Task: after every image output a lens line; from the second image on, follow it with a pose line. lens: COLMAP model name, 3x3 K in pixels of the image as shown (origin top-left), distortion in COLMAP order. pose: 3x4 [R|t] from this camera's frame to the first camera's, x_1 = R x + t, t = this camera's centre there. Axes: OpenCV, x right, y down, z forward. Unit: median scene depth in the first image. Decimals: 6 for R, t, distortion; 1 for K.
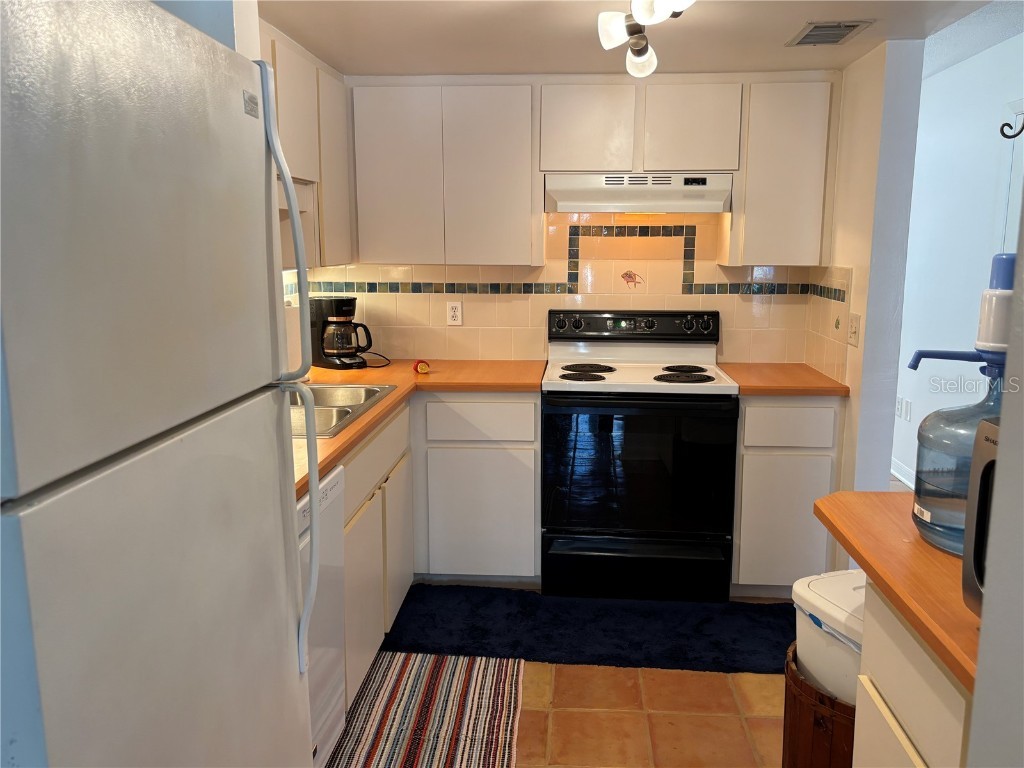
lens RADIAL K [[853.7, 0, 513.1], [0, 853.7, 379.7], [0, 0, 1]] dist [0.255680, -0.002910]
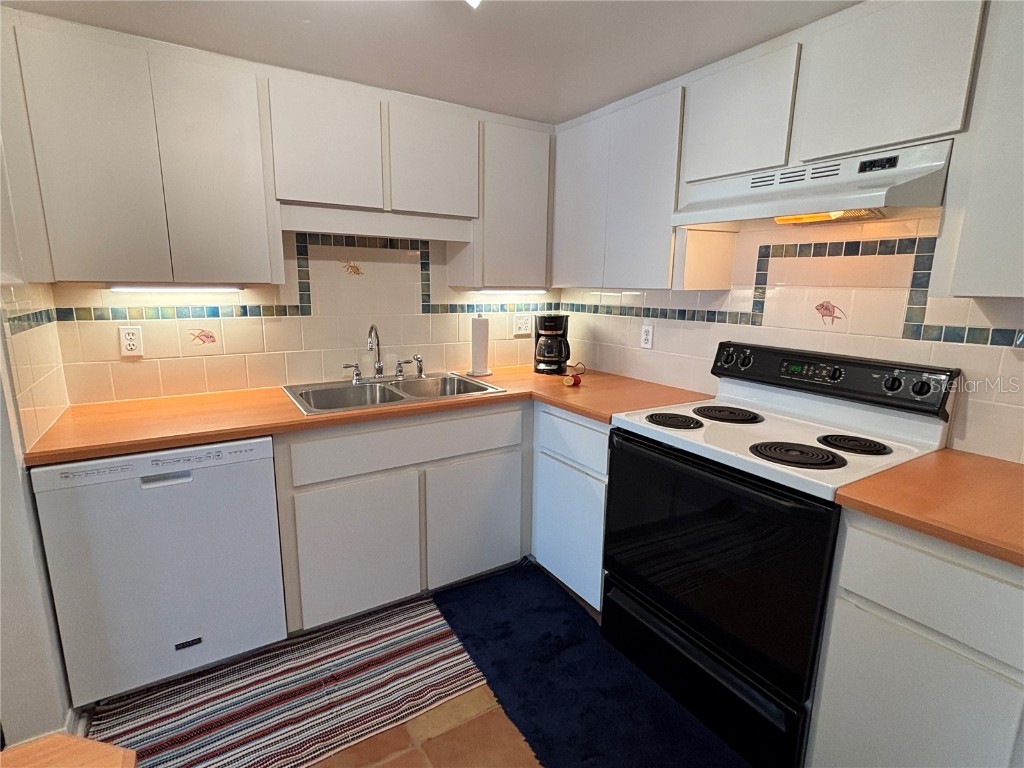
lens RADIAL K [[499.9, 0, 512.0], [0, 499.9, 384.0], [0, 0, 1]] dist [0.002073, 0.000644]
pose [[0.596922, 0.162465, -0.785677, 0.330914], [-0.140810, 0.985297, 0.096762, -0.058002], [0.789846, 0.052872, 0.611022, 0.513541]]
